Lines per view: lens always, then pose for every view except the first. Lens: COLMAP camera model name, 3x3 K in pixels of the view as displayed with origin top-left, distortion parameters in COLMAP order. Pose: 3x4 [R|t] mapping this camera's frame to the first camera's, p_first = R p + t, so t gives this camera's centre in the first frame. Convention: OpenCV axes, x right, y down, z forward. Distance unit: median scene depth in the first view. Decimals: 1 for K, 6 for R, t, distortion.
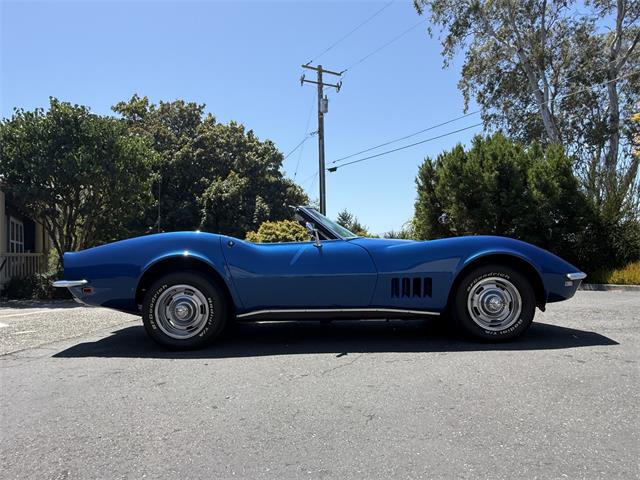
lens RADIAL K [[426.8, 0, 319.9], [0, 426.8, 255.4], [0, 0, 1]] dist [-0.001669, 0.000348]
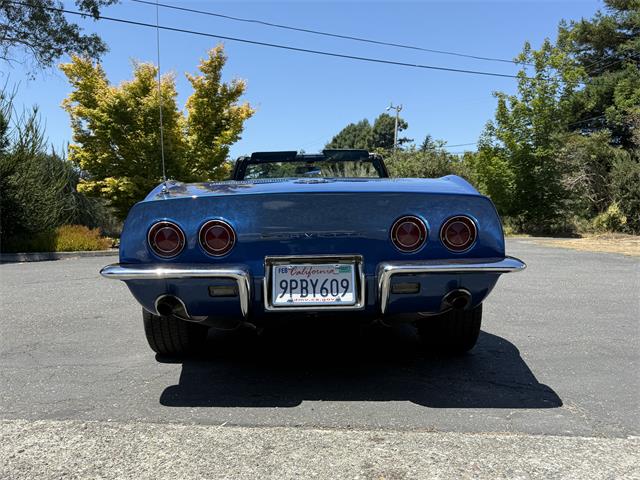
lens RADIAL K [[556.9, 0, 317.6], [0, 556.9, 241.0], [0, 0, 1]] dist [0.049612, -0.076445]
pose [[-0.006004, -0.021147, 0.999758, -0.417827], [-0.017258, 0.999630, 0.021041, 0.010797], [-0.999833, -0.017128, -0.006367, 0.425578]]
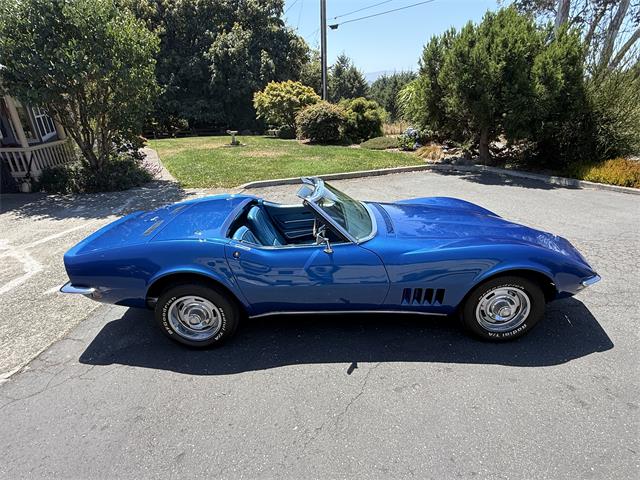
lens RADIAL K [[340.9, 0, 321.4], [0, 340.9, 245.5], [0, 0, 1]] dist [-0.006758, 0.003713]
pose [[0.999992, -0.001026, 0.003913, -0.008561], [-0.000649, 0.914031, 0.405643, -0.122542], [-0.003993, -0.405642, 0.914023, 0.112632]]
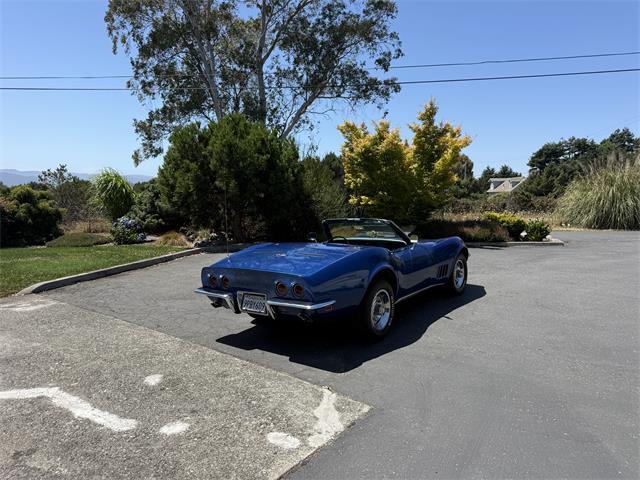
lens RADIAL K [[446.0, 0, 320.0], [0, 446.0, 238.8], [0, 0, 1]] dist [0.048595, -0.063138]
pose [[0.578484, -0.061681, 0.813358, -0.514542], [-0.012281, 0.996365, 0.084294, -0.066644], [-0.815601, -0.058752, 0.575623, 0.133033]]
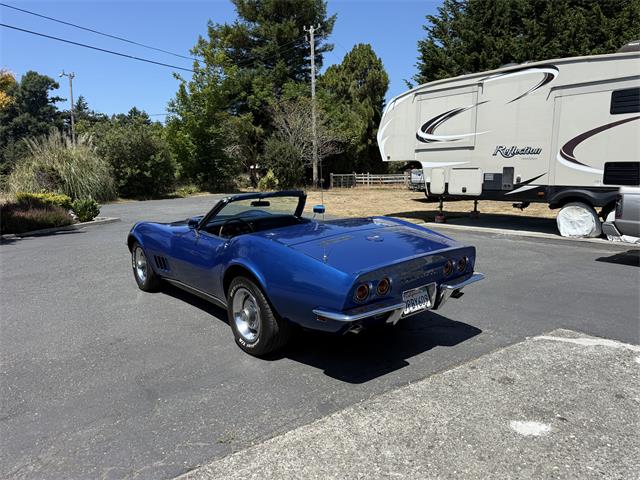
lens RADIAL K [[446.0, 0, 317.6], [0, 446.0, 239.0], [0, 0, 1]] dist [0.048595, -0.063138]
pose [[-0.623143, -0.092751, 0.776589, -0.411995], [0.016009, 0.991223, 0.131231, -0.056318], [-0.781944, 0.094208, -0.616189, 0.676690]]
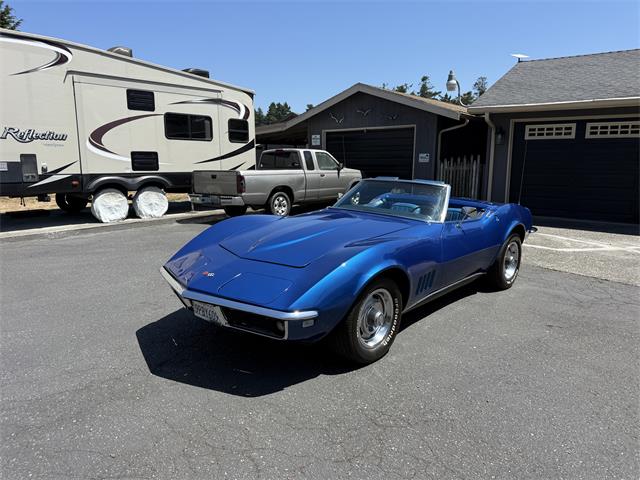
lens RADIAL K [[446.0, 0, 313.8], [0, 446.0, 244.8], [0, 0, 1]] dist [0.048595, -0.063138]
pose [[-0.685819, 0.160184, -0.709925, 0.390870], [0.017386, 0.978805, 0.204057, -0.073749], [0.727565, 0.127603, -0.674067, 0.684640]]
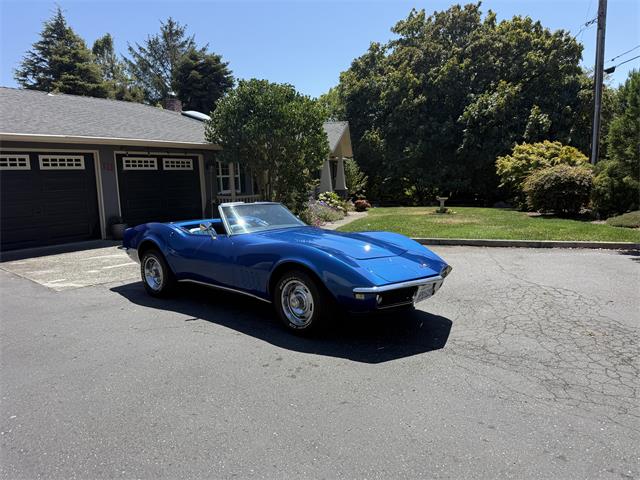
lens RADIAL K [[457.6, 0, 320.0], [0, 457.6, 243.3], [0, 0, 1]] dist [0.026276, -0.037449]
pose [[0.762018, 0.092891, -0.640858, 0.425713], [0.013685, 0.987127, 0.159354, -0.082522], [0.647411, -0.130201, 0.750937, 0.047423]]
